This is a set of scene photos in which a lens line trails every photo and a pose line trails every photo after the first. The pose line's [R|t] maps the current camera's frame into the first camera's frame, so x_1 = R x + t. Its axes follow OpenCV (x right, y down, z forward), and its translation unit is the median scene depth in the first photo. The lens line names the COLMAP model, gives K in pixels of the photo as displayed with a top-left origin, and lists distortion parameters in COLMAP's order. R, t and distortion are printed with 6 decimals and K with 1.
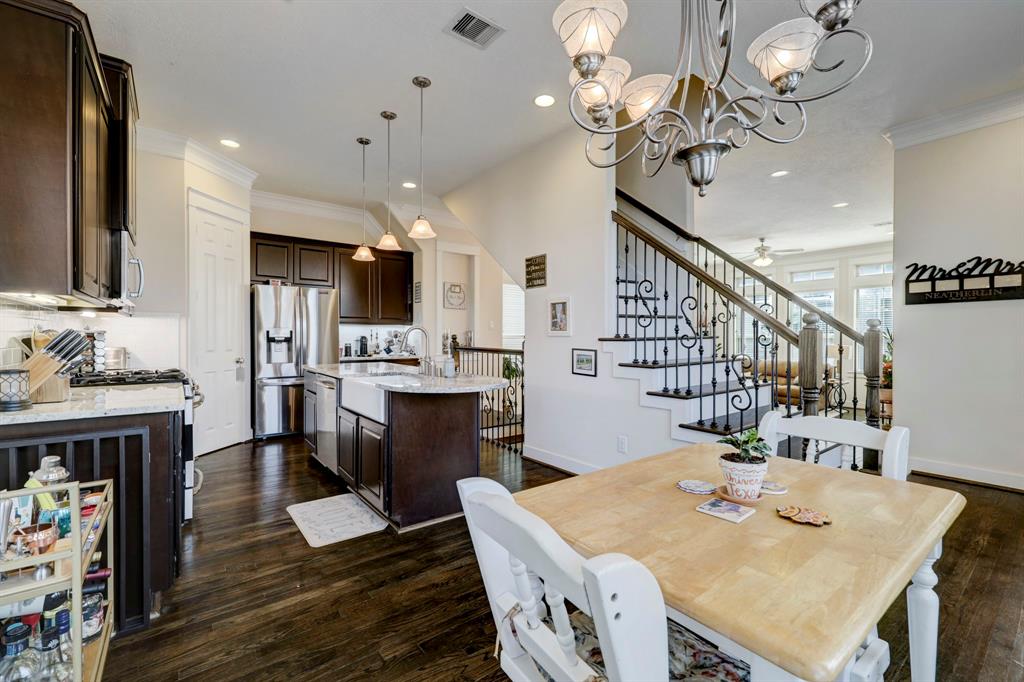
lens RADIAL K [[428.1, 0, 512.0], [0, 428.1, 341.0], [0, 0, 1]] dist [-0.000879, -0.000130]
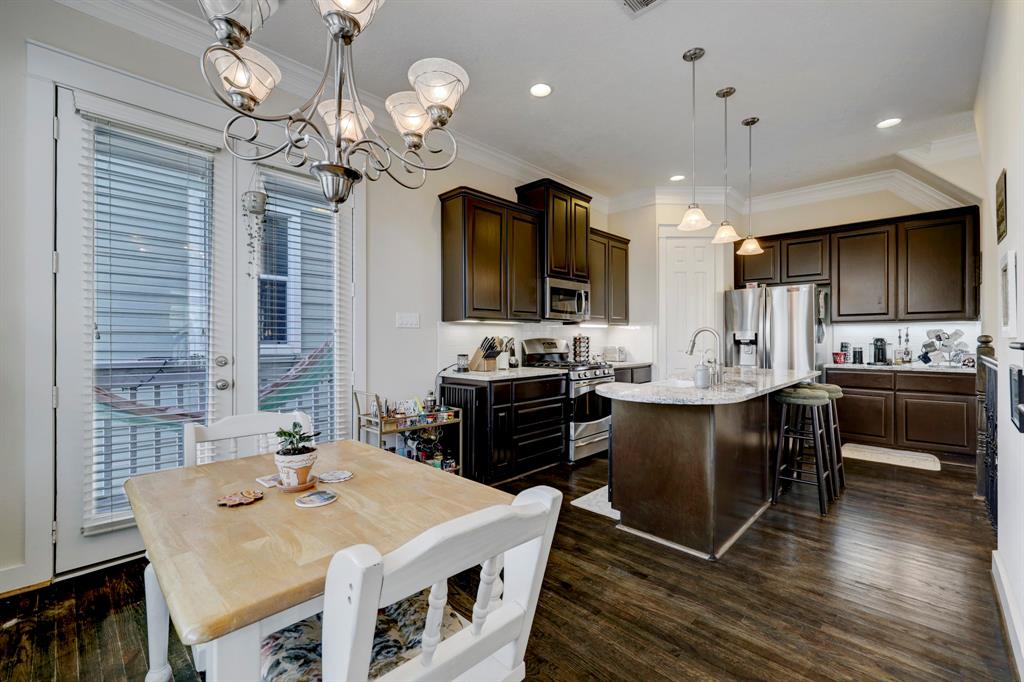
lens RADIAL K [[428.1, 0, 512.0], [0, 428.1, 341.0], [0, 0, 1]] dist [-0.000879, -0.000130]
pose [[0.159855, 0.002475, -0.987137, 0.370568], [-0.006765, 0.999976, 0.001412, -0.003481], [0.987117, 0.006452, 0.159868, 0.293763]]
